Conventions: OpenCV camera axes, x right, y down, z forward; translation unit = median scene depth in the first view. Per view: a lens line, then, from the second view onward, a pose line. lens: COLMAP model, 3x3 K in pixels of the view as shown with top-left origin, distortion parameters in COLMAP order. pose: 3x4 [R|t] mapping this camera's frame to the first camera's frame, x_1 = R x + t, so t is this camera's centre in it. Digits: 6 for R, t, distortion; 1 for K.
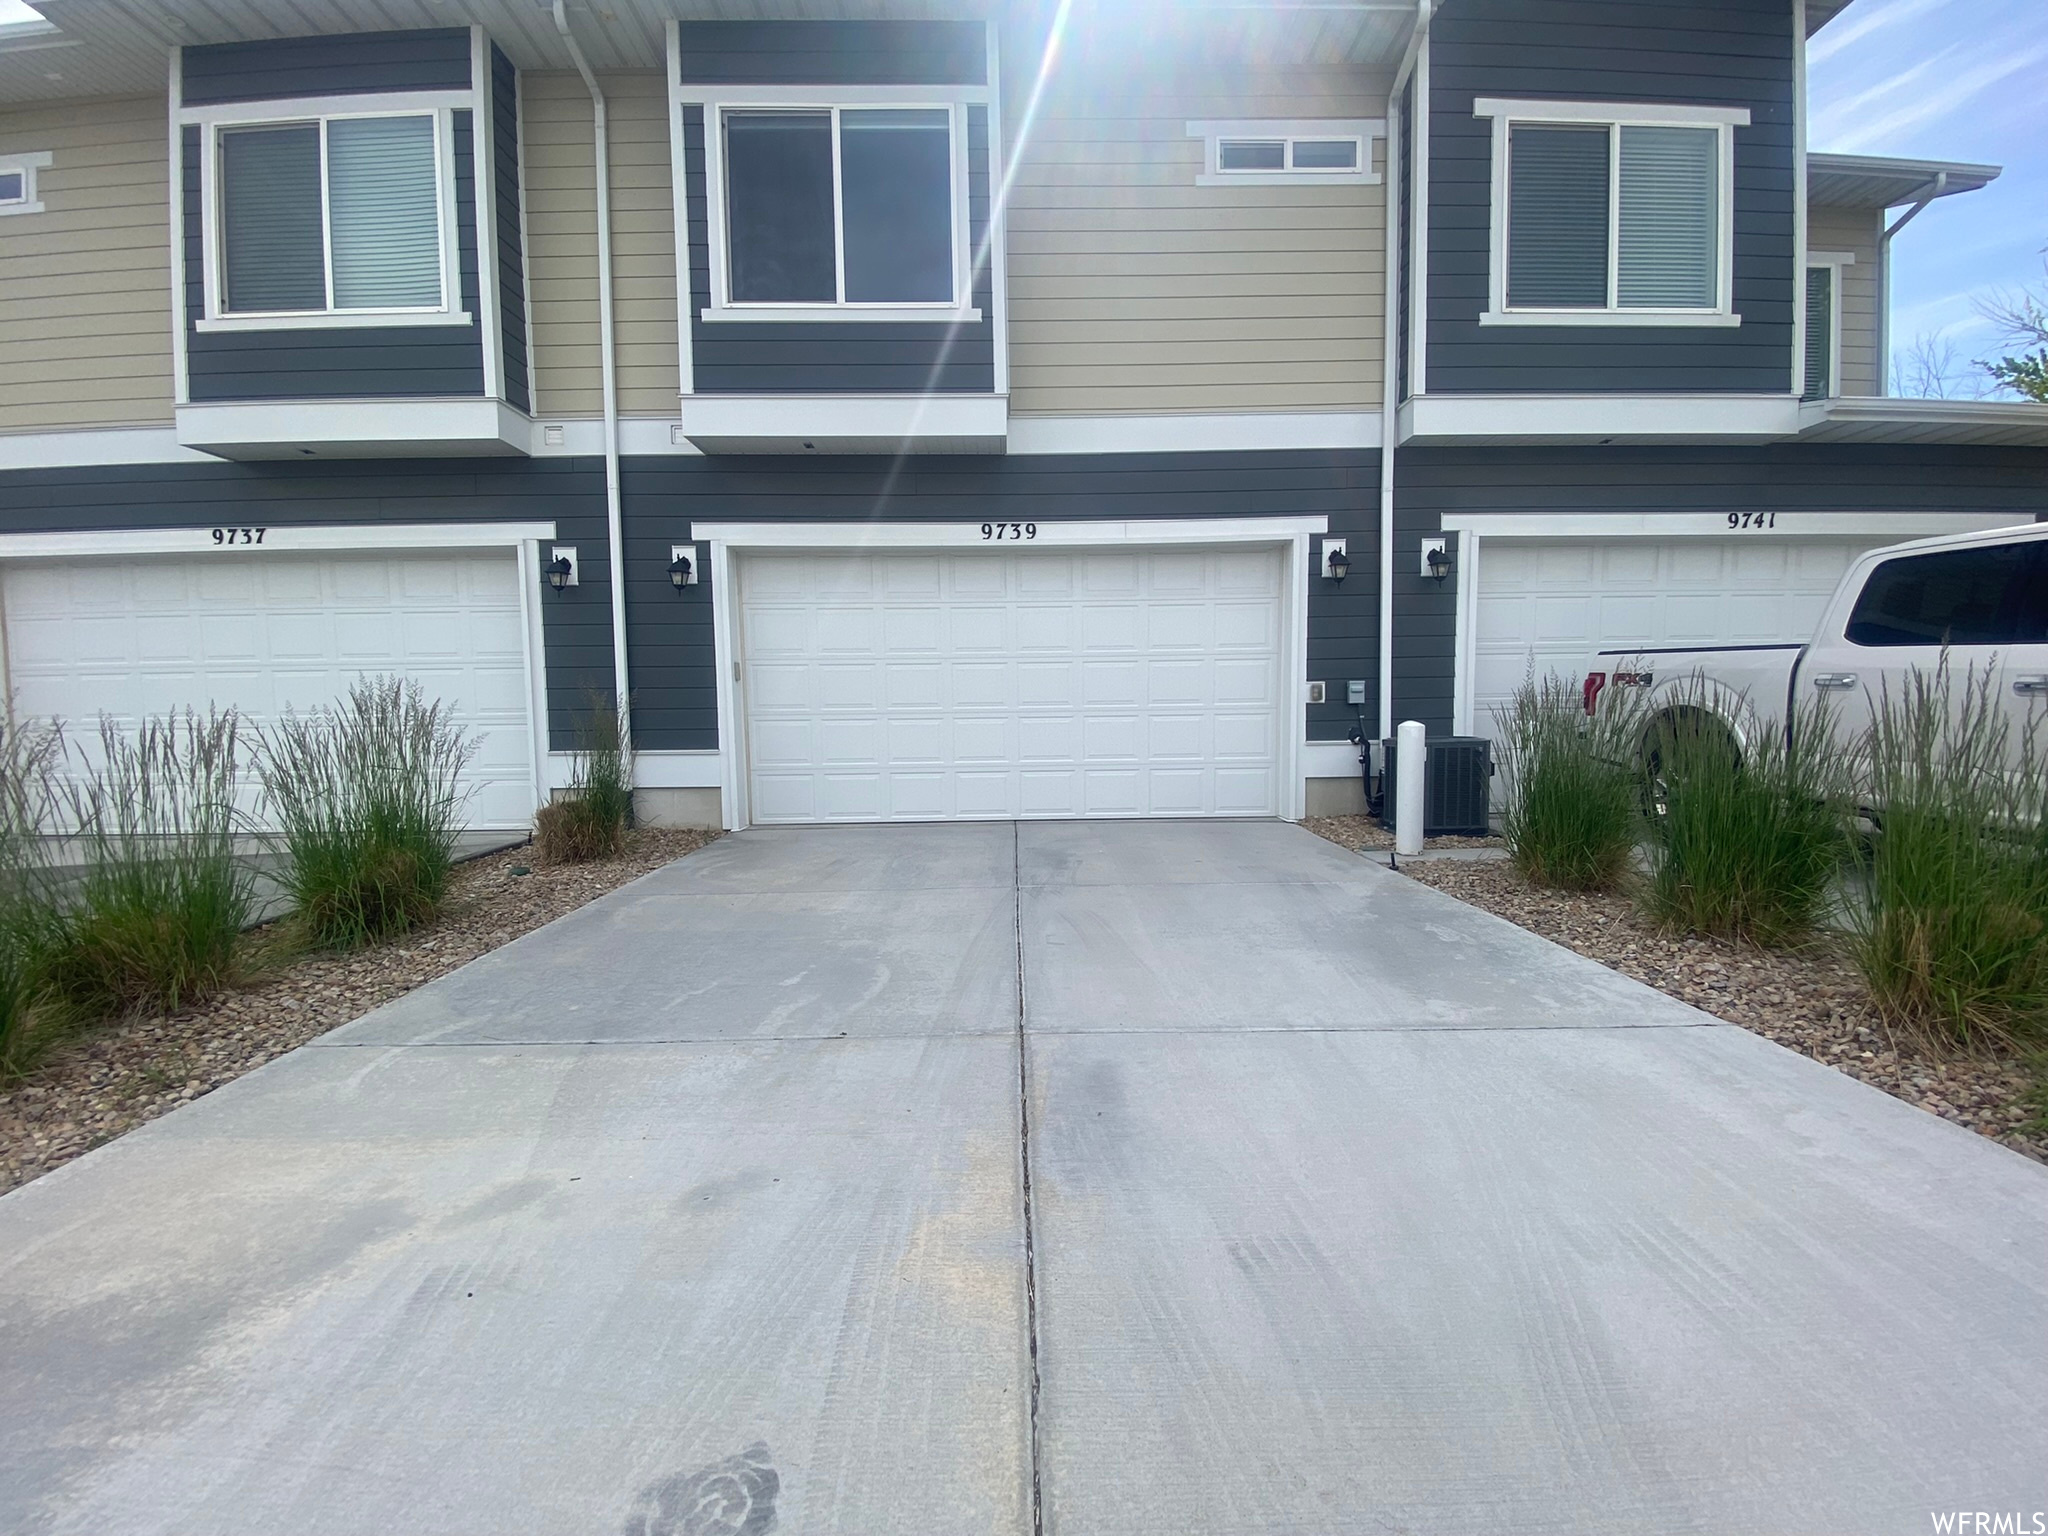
lens RADIAL K [[818.7, 0, 994.6], [0, 818.7, 753.9], [0, 0, 1]] dist [-0.000564, -0.010624]
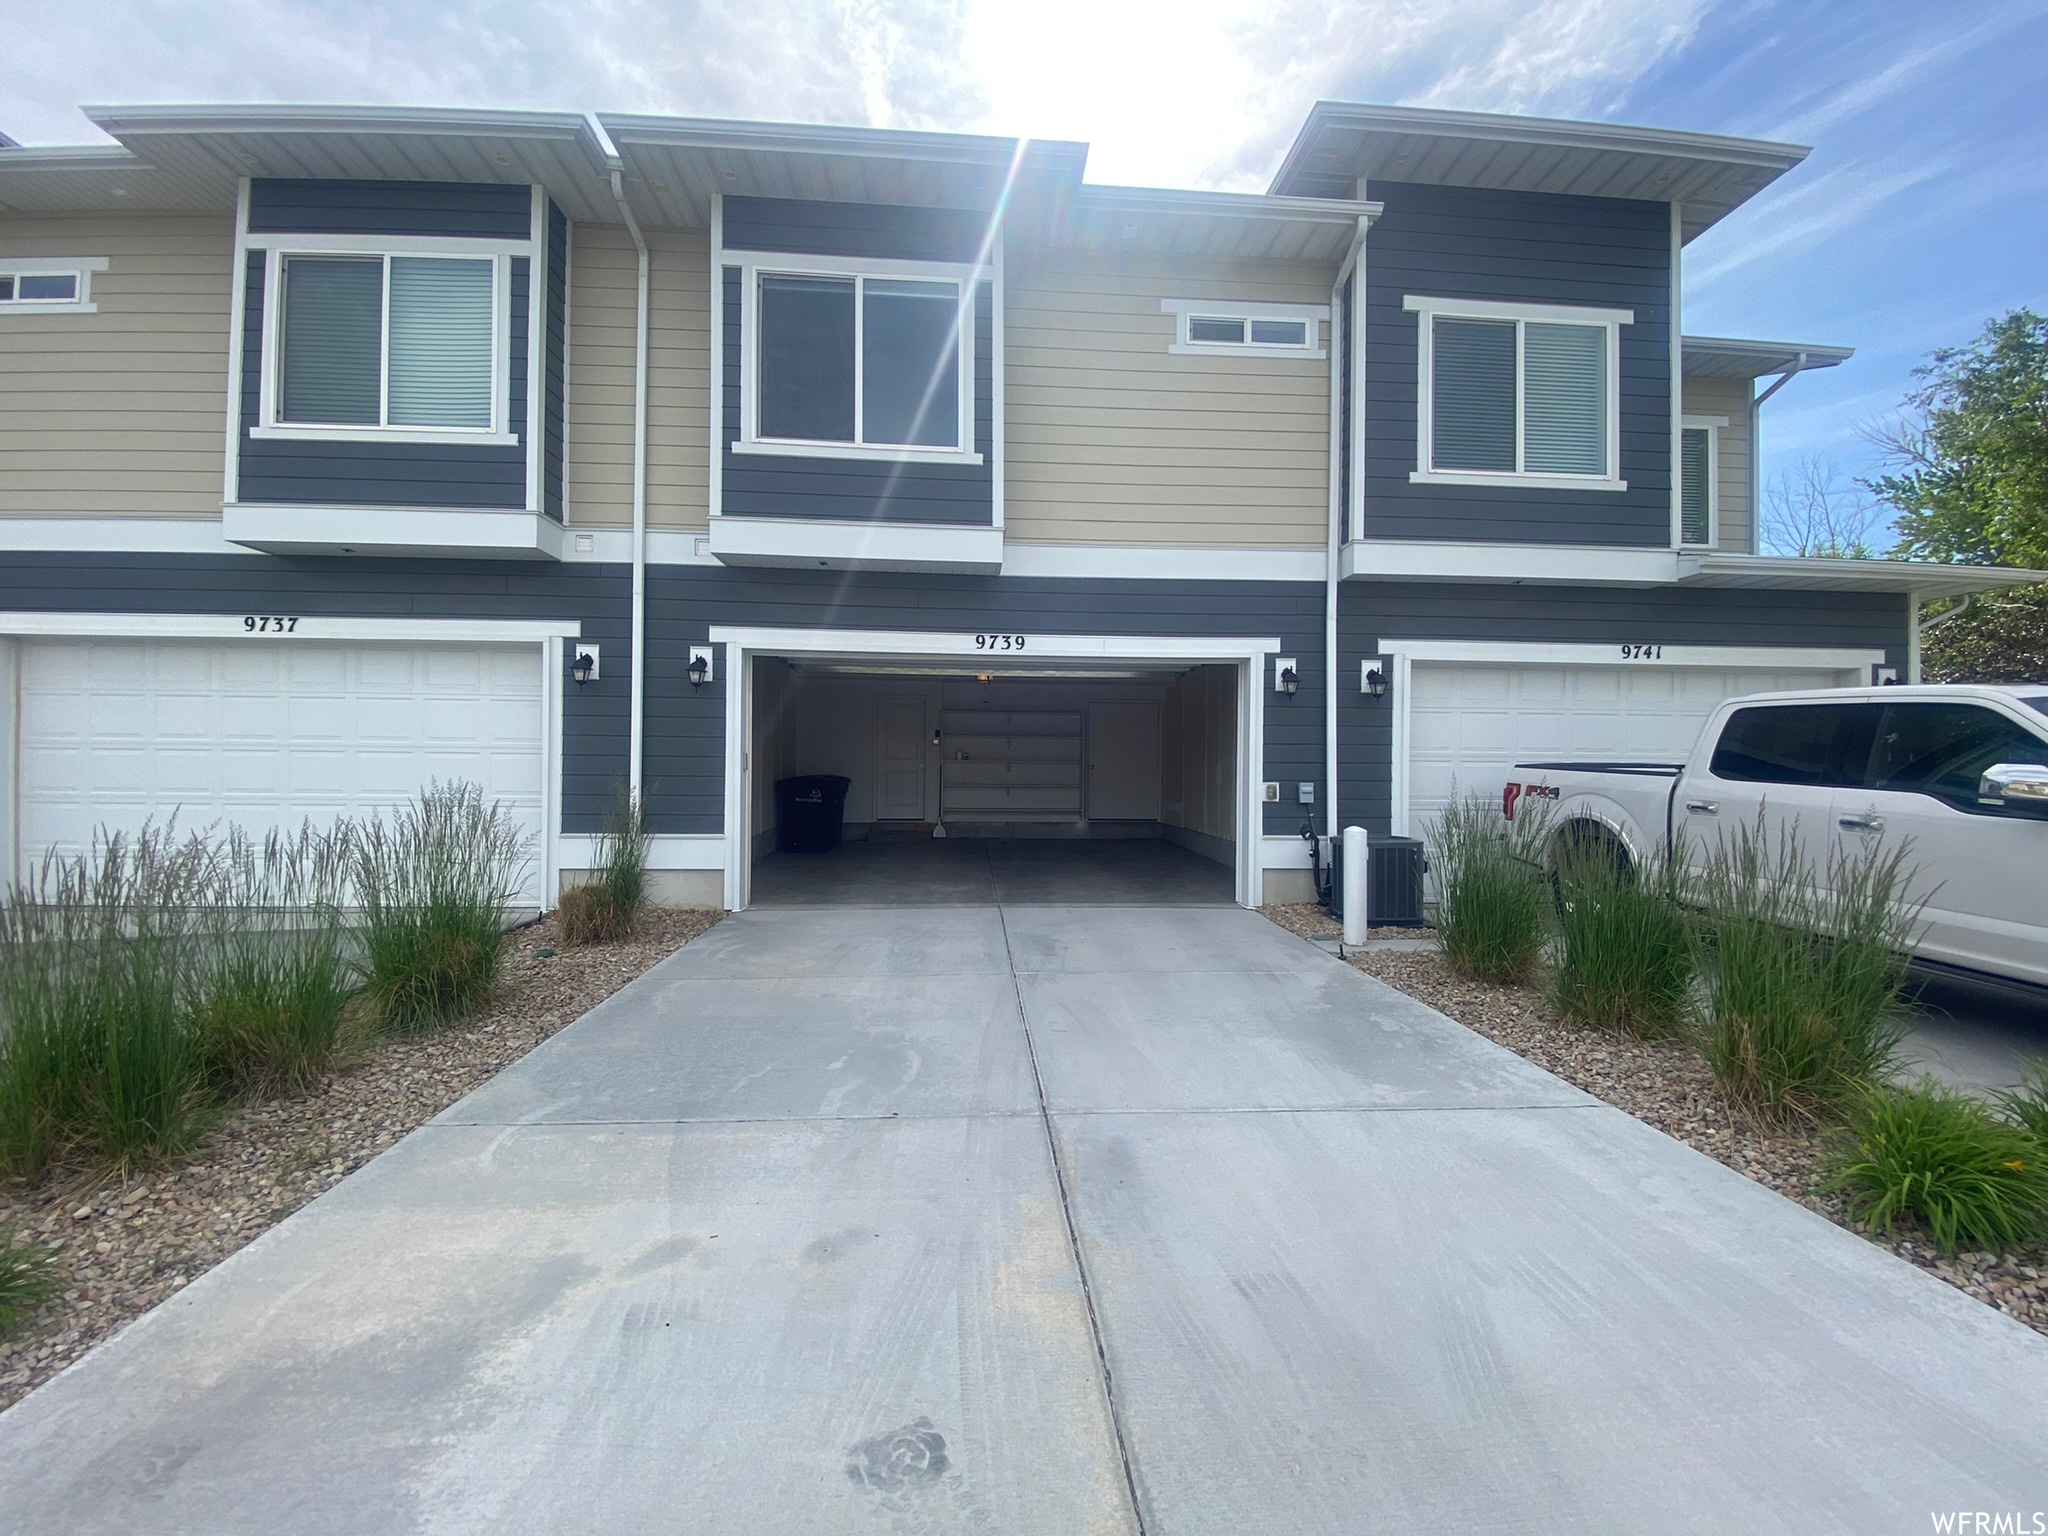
lens RADIAL K [[818.7, 0, 992.2], [0, 818.7, 758.7], [0, 0, 1]] dist [-0.000564, -0.010624]
pose [[0.998242, 0.022547, 0.054819, -0.059471], [-0.018757, 0.997461, -0.068697, -0.045933], [-0.056229, 0.067548, 0.996130, -0.111466]]
